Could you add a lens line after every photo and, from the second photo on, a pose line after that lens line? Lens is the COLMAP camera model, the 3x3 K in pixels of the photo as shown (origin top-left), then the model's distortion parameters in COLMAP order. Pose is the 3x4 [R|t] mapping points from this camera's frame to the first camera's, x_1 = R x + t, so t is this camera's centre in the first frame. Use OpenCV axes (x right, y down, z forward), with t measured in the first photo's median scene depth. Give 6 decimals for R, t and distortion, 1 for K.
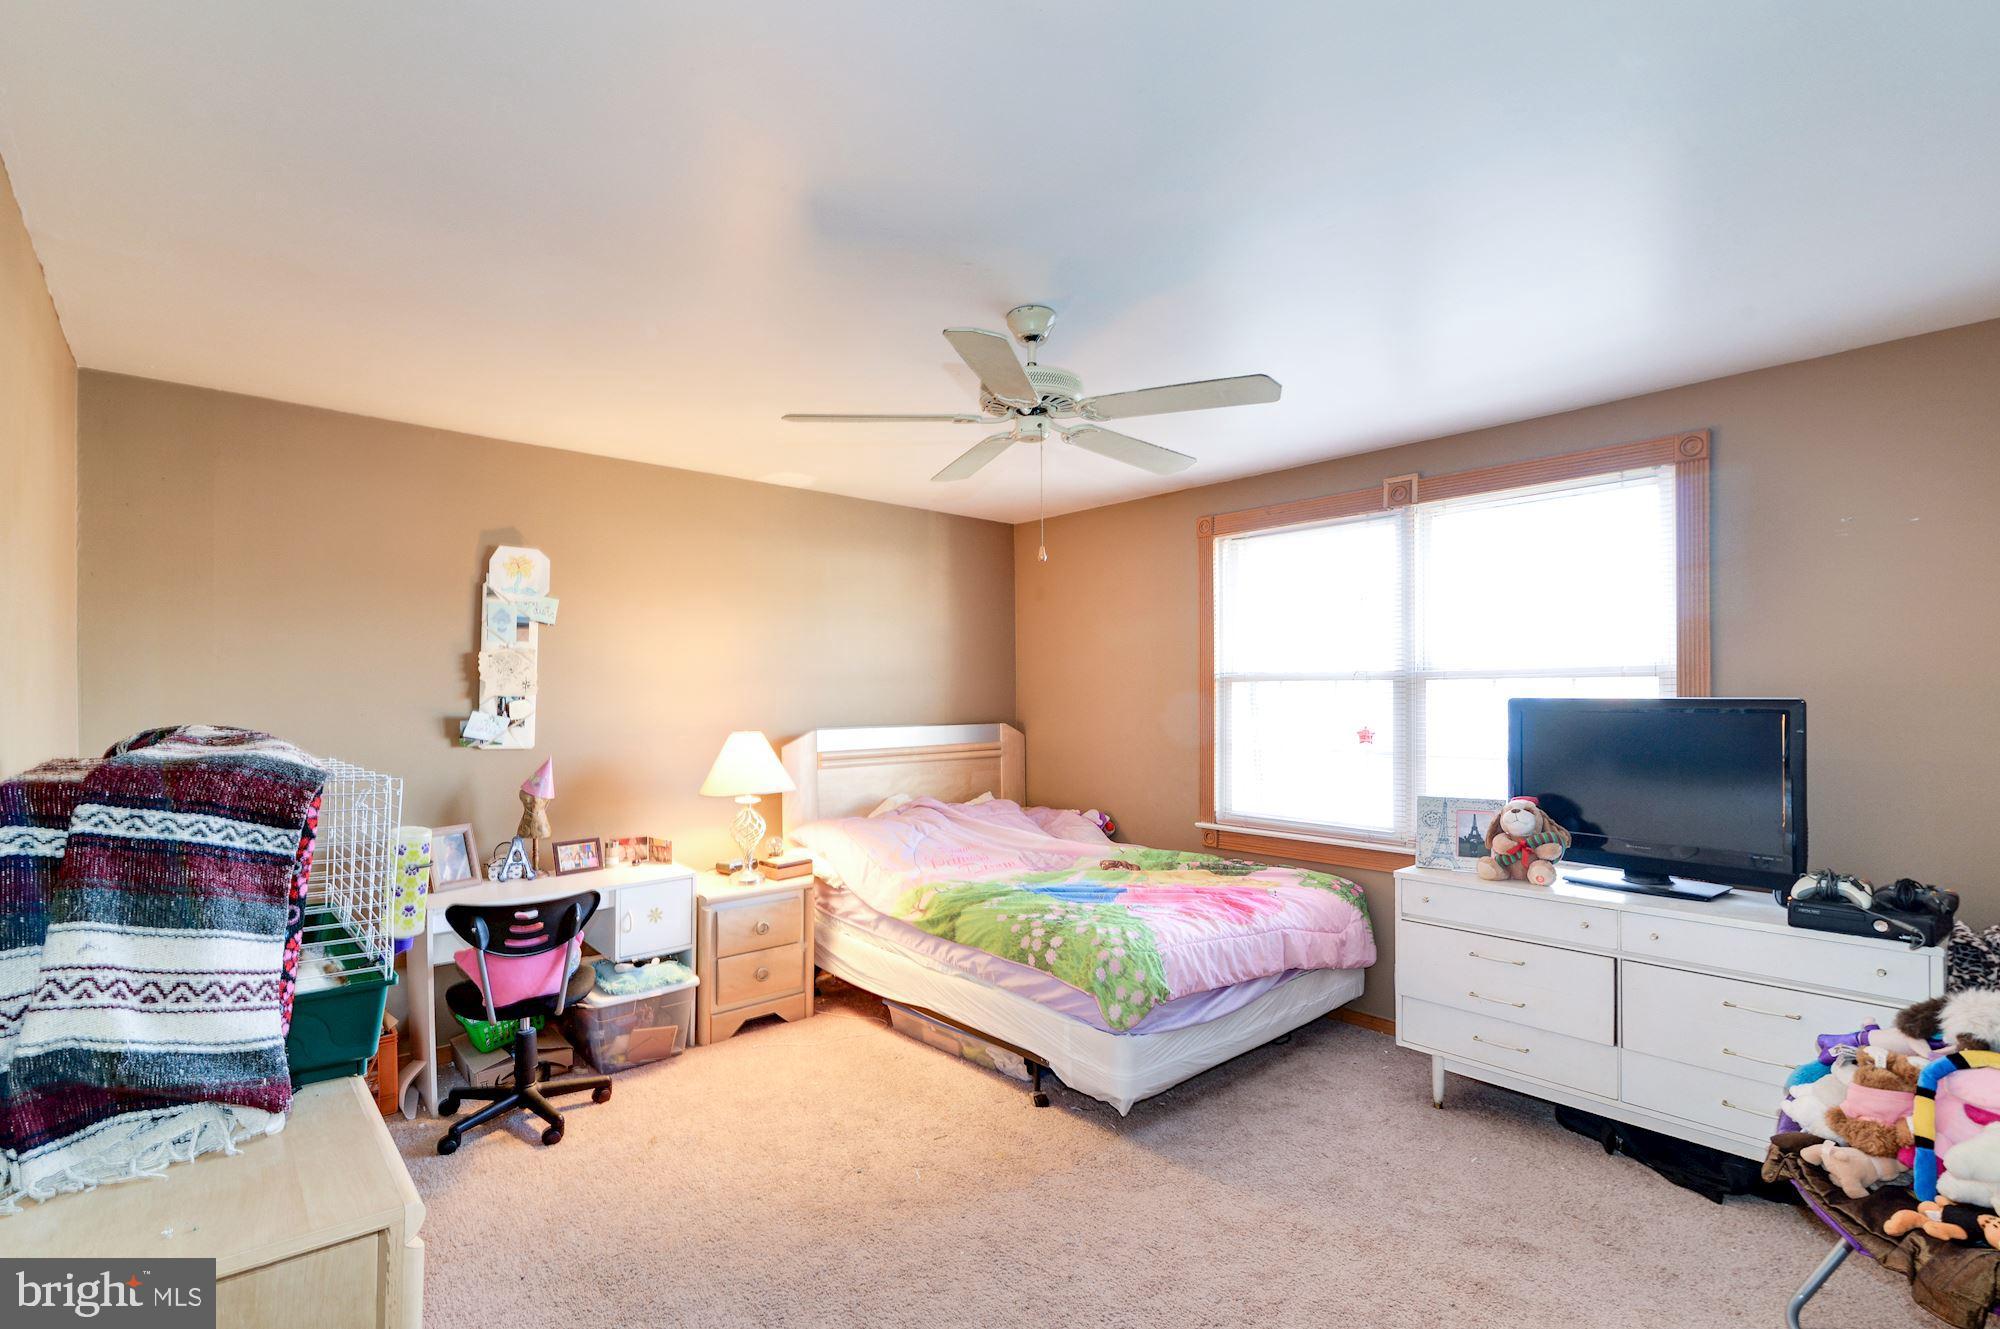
lens RADIAL K [[925.6, 0, 996.0], [0, 925.6, 668.4], [0, 0, 1]] dist [-0.006203, 0.001666]
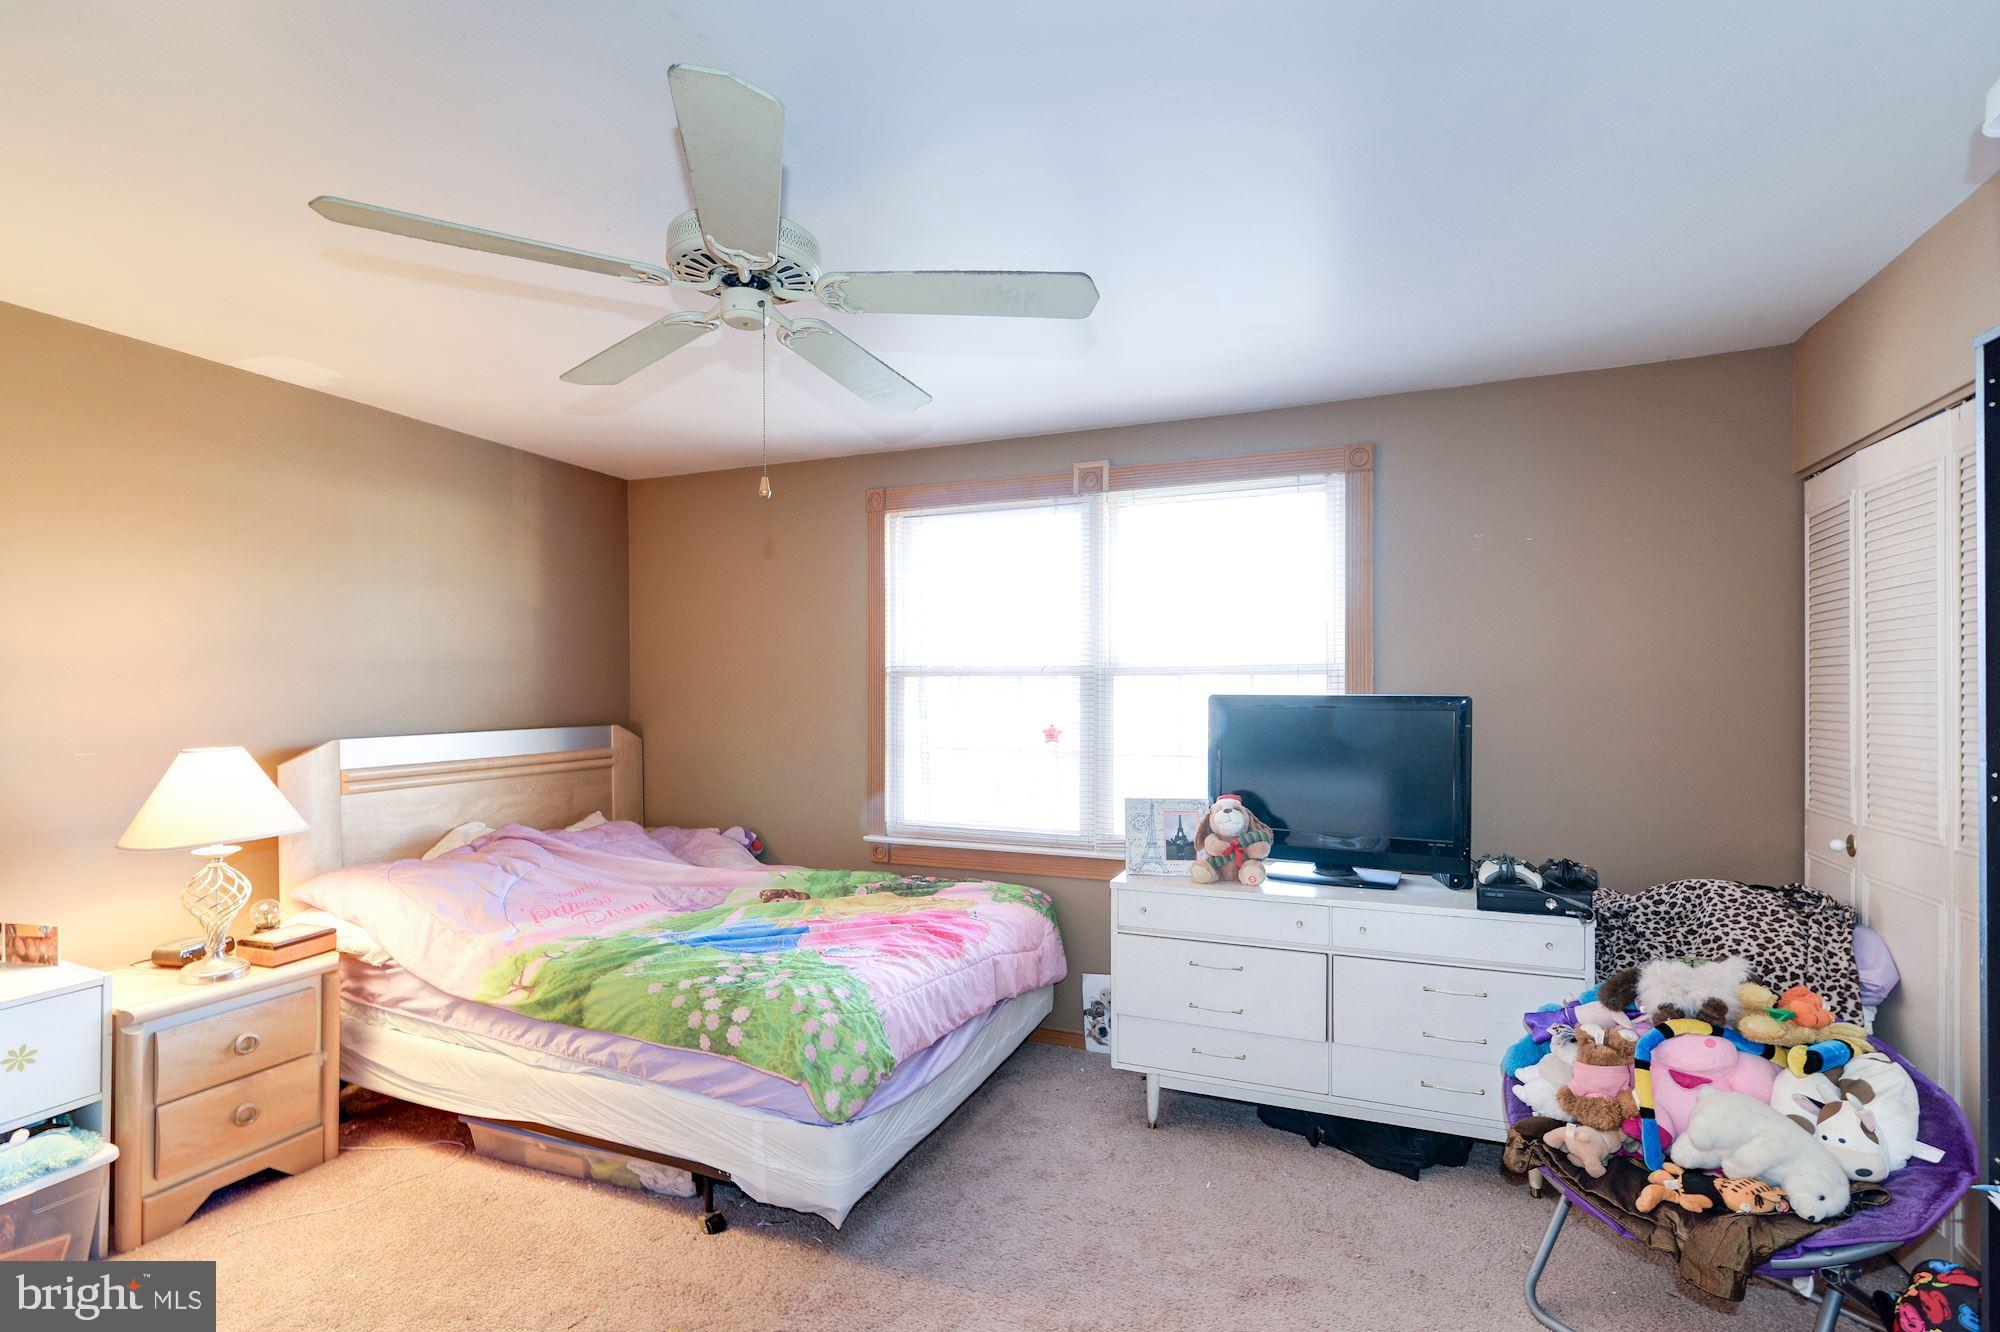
lens RADIAL K [[925.6, 0, 1010.1], [0, 925.6, 687.1], [0, 0, 1]] dist [-0.006203, 0.001666]
pose [[0.895208, 0.006075, 0.445607, -0.071805], [-0.016577, 0.999669, 0.019676, 0.008151], [-0.445340, -0.025001, 0.895012, 0.215903]]
